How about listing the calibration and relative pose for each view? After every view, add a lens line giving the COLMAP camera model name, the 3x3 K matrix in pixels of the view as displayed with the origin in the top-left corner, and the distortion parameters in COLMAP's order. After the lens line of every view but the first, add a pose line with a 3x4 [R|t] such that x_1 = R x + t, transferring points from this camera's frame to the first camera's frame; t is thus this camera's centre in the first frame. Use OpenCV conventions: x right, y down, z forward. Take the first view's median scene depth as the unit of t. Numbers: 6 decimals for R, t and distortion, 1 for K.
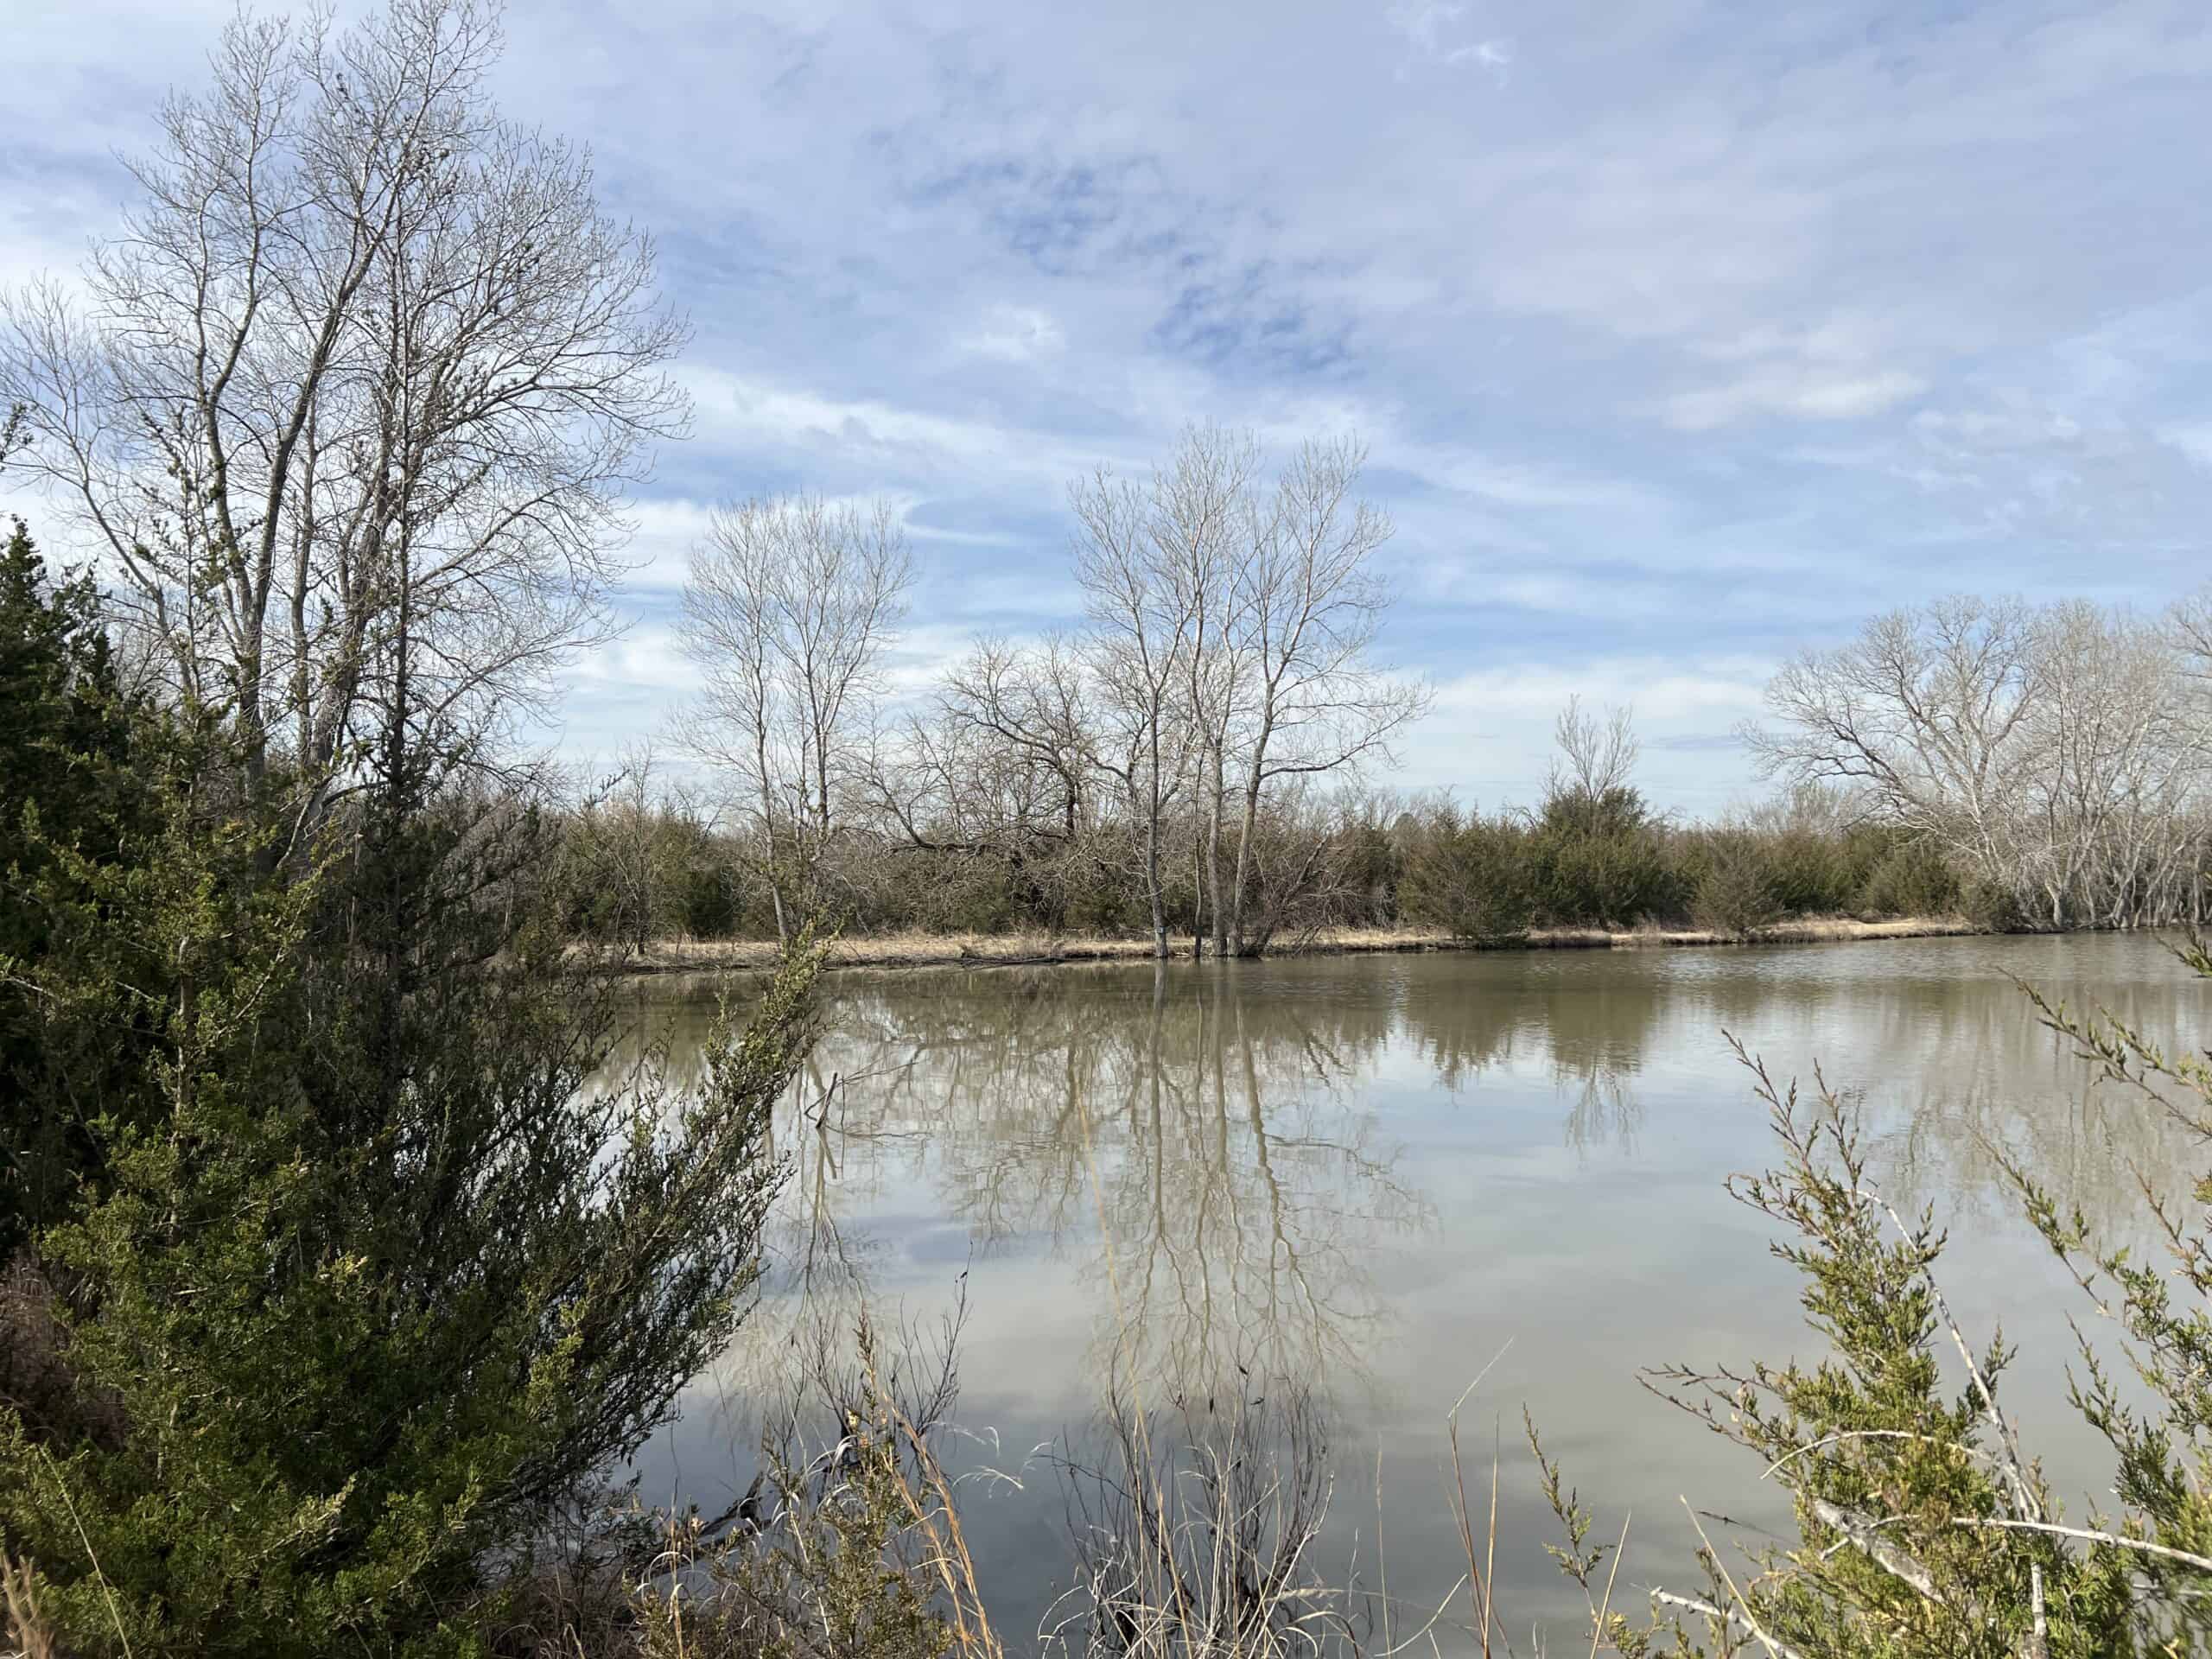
lens RADIAL K [[1632.8, 0, 1121.2], [0, 1632.8, 815.0], [0, 0, 1]] dist [0.054576, -0.063123]
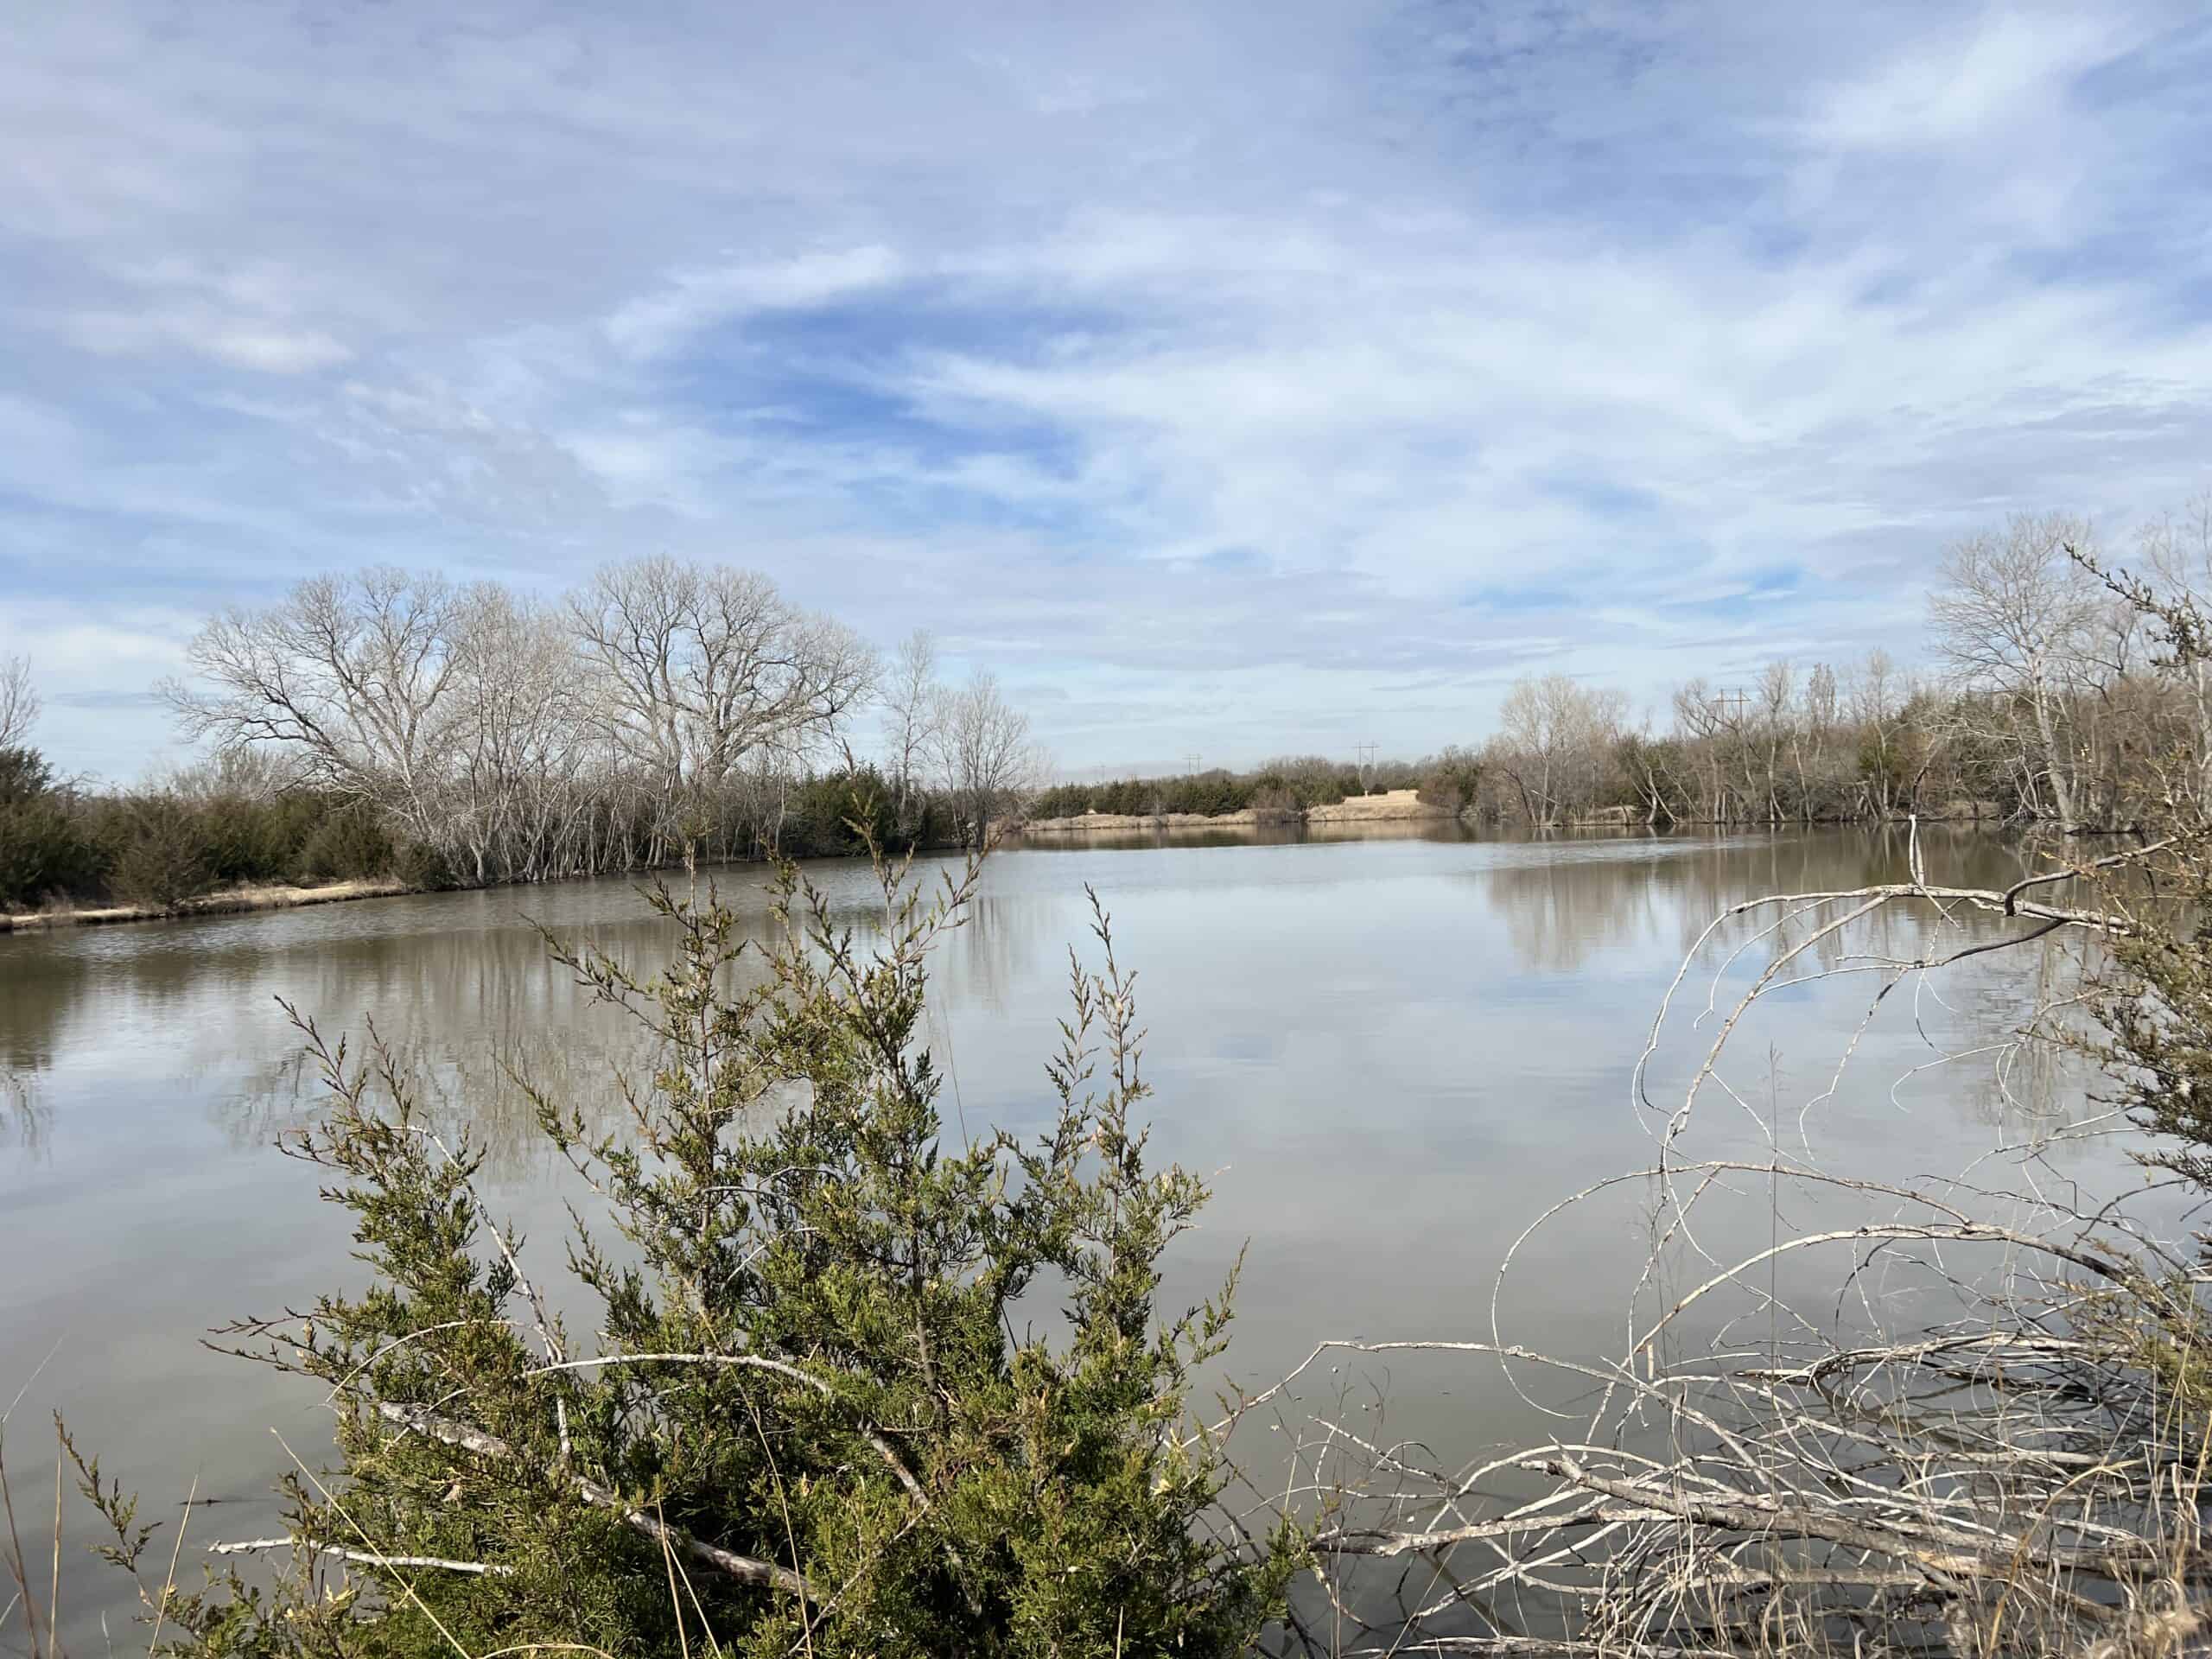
lens RADIAL K [[1632.8, 0, 1095.8], [0, 1632.8, 820.9], [0, 0, 1]] dist [0.054576, -0.063123]
pose [[0.639500, -0.020363, 0.768521, -0.006388], [0.000871, 0.999668, 0.025763, -0.000471], [-0.768790, -0.015806, 0.639306, -0.004415]]
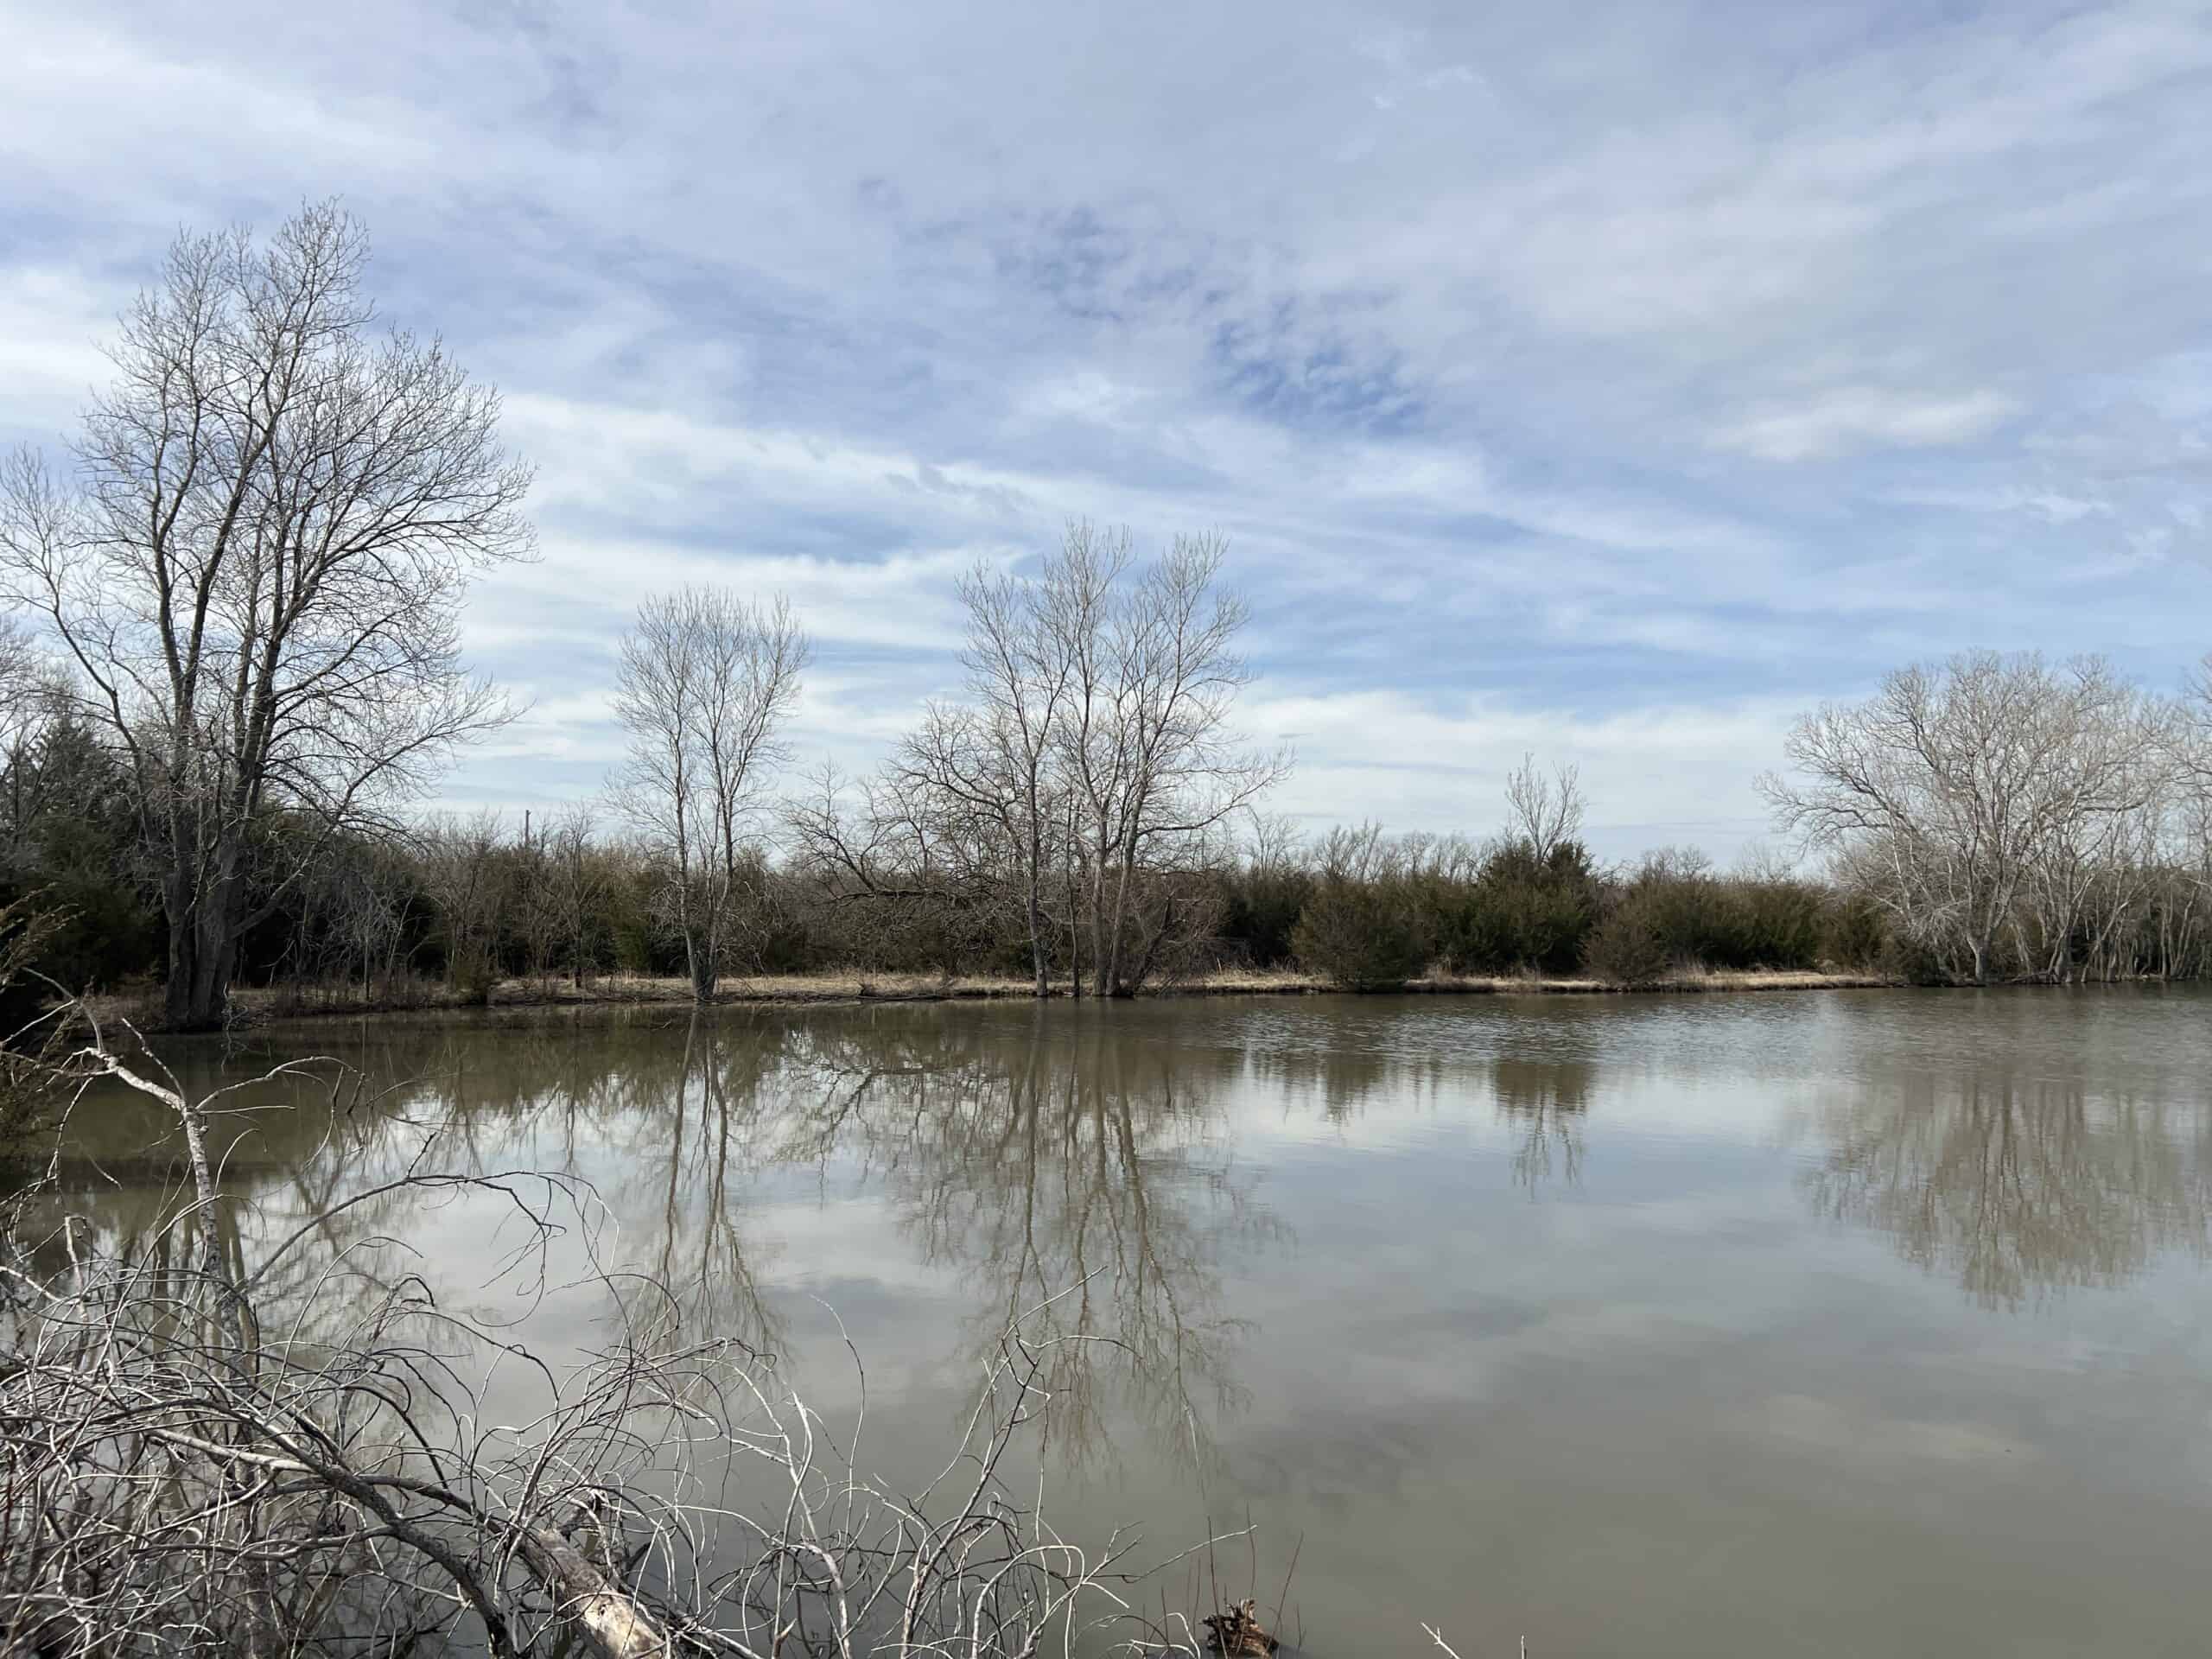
lens RADIAL K [[1632.8, 0, 1109.1], [0, 1632.8, 874.7], [0, 0, 1]] dist [0.054576, -0.063123]
pose [[0.994680, 0.007558, -0.102732, 0.144131], [-0.006327, 0.999904, 0.012310, -0.008068], [0.102815, -0.011595, 0.994633, -0.085169]]
